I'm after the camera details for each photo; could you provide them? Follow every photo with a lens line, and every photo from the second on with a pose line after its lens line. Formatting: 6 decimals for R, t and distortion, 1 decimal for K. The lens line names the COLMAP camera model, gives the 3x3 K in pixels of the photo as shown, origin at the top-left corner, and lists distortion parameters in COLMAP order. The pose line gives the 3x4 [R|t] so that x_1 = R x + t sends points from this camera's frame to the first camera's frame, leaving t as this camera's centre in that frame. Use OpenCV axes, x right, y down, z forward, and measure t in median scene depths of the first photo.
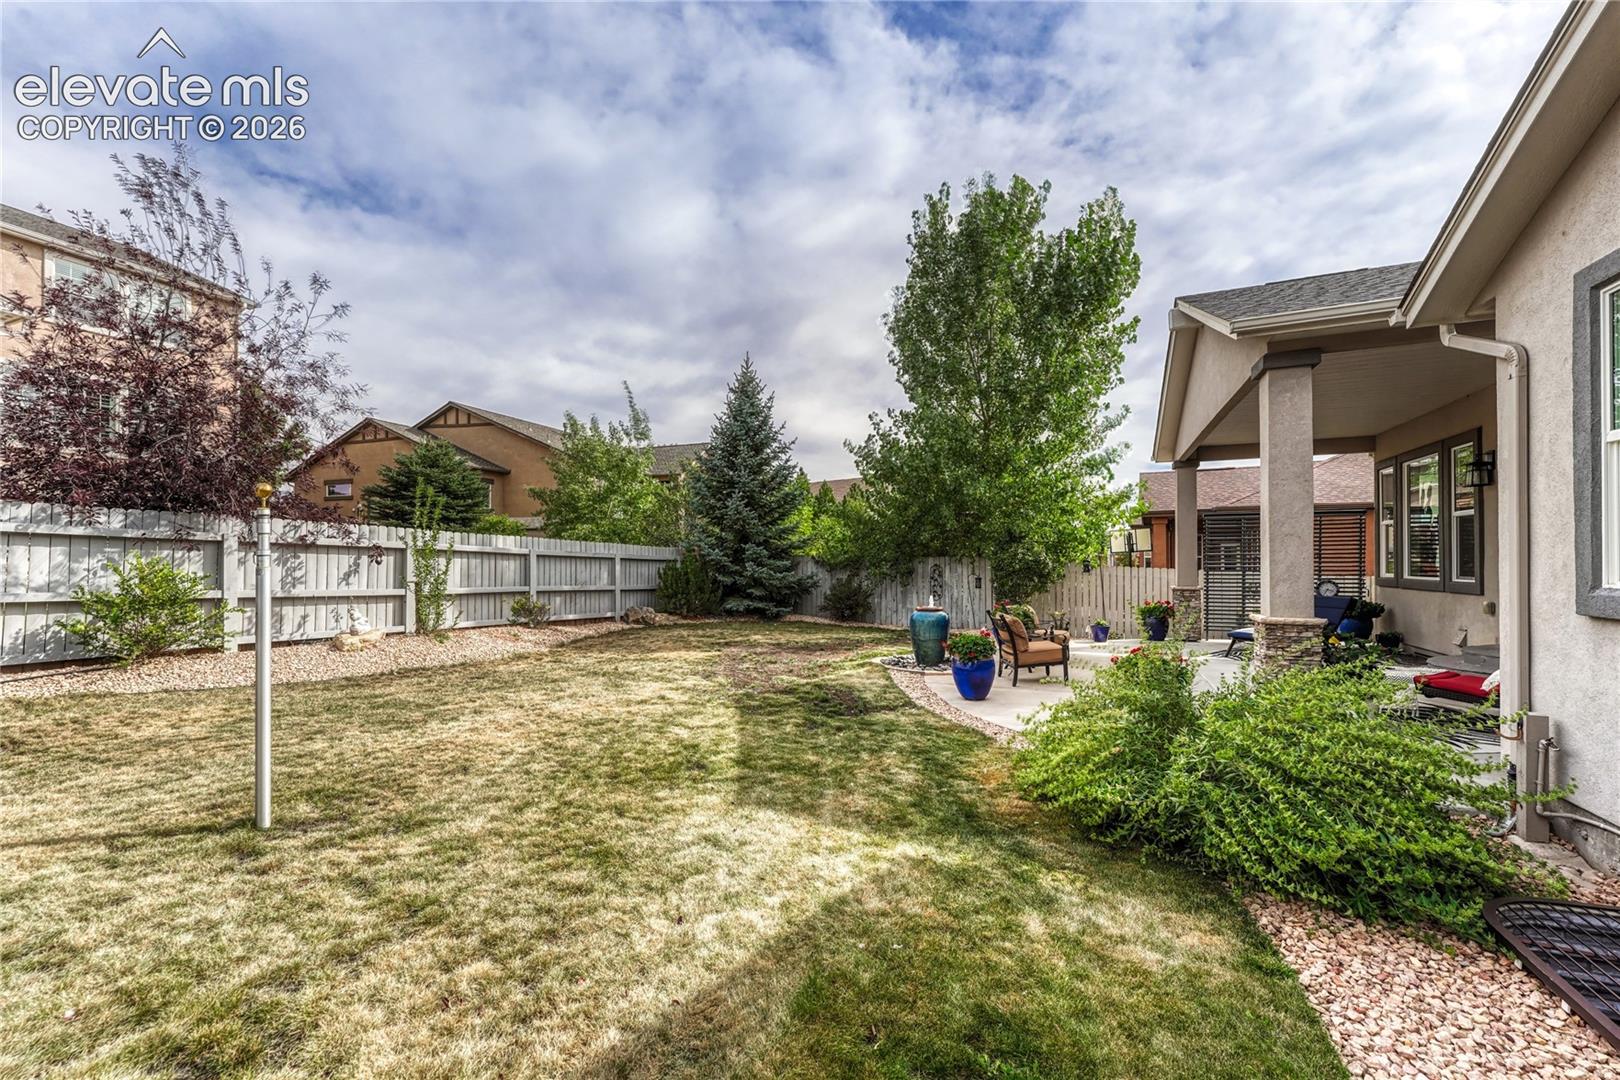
lens RADIAL K [[668.8, 0, 801.0], [0, 668.8, 554.9], [0, 0, 1]] dist [0.006973, -0.000806]
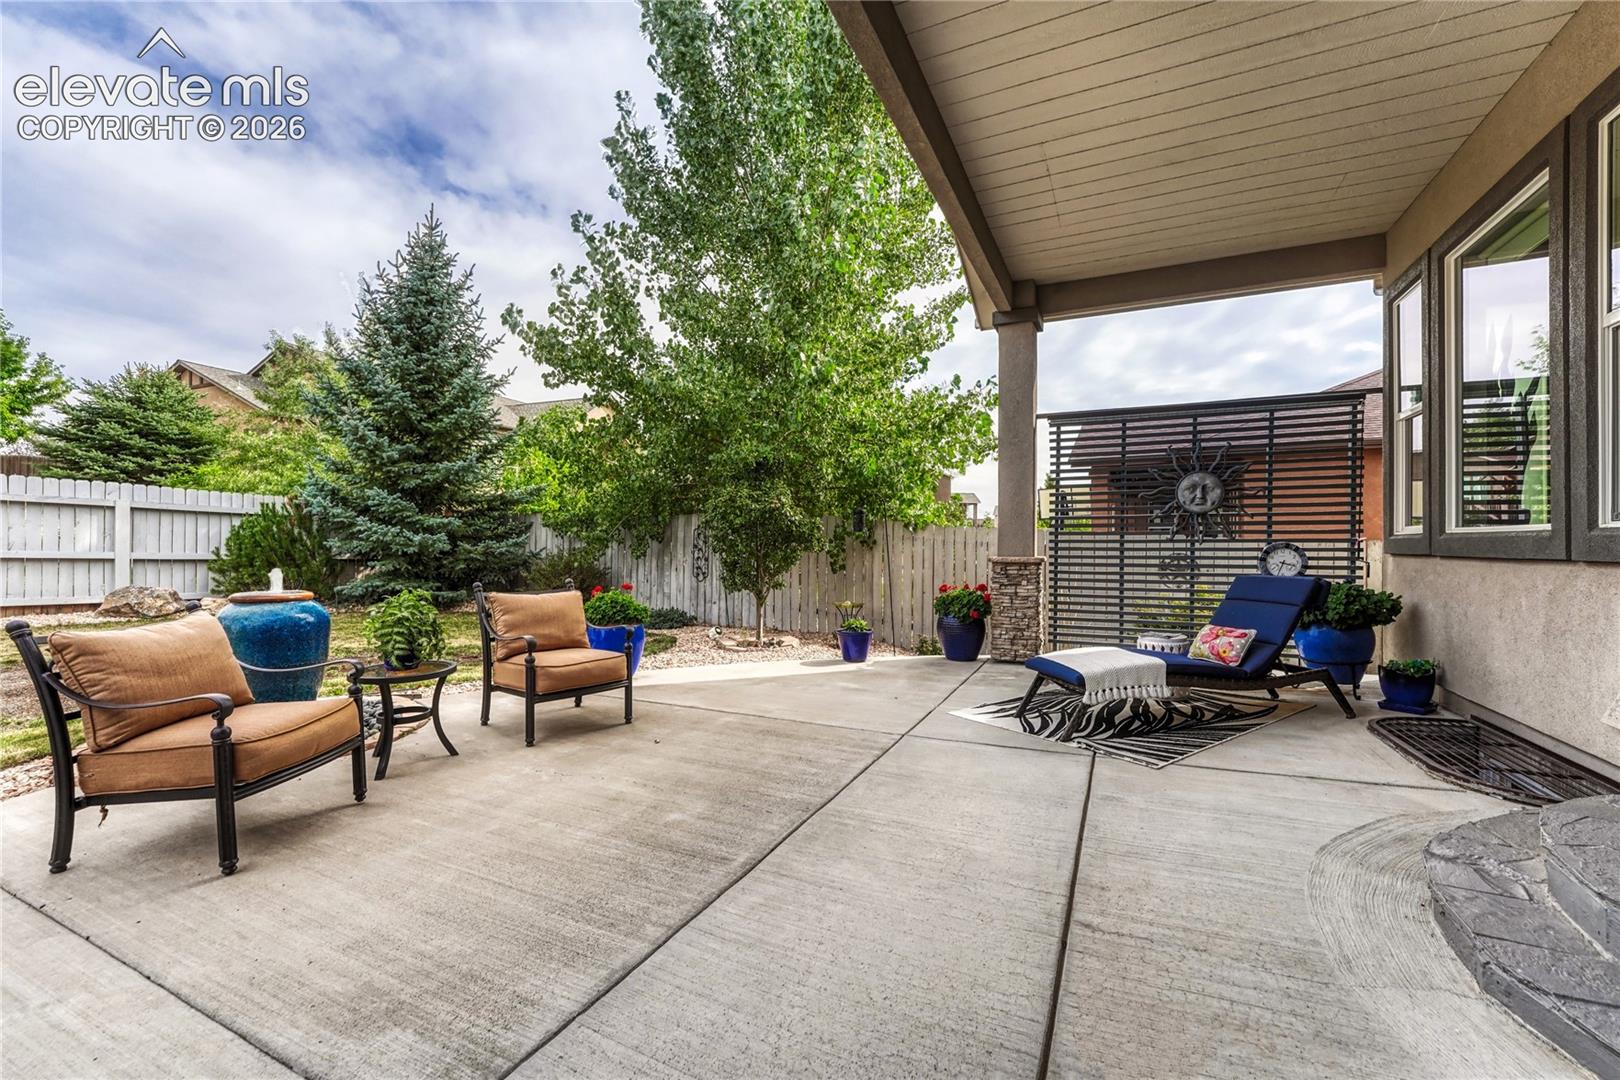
lens RADIAL K [[668.8, 0, 814.8], [0, 668.8, 536.3], [0, 0, 1]] dist [0.006973, -0.000806]
pose [[0.999943, 0.008016, -0.007116, 0.453806], [-0.008070, 0.999939, -0.007567, 0.039314], [0.007055, 0.007624, 0.999946, 0.519390]]
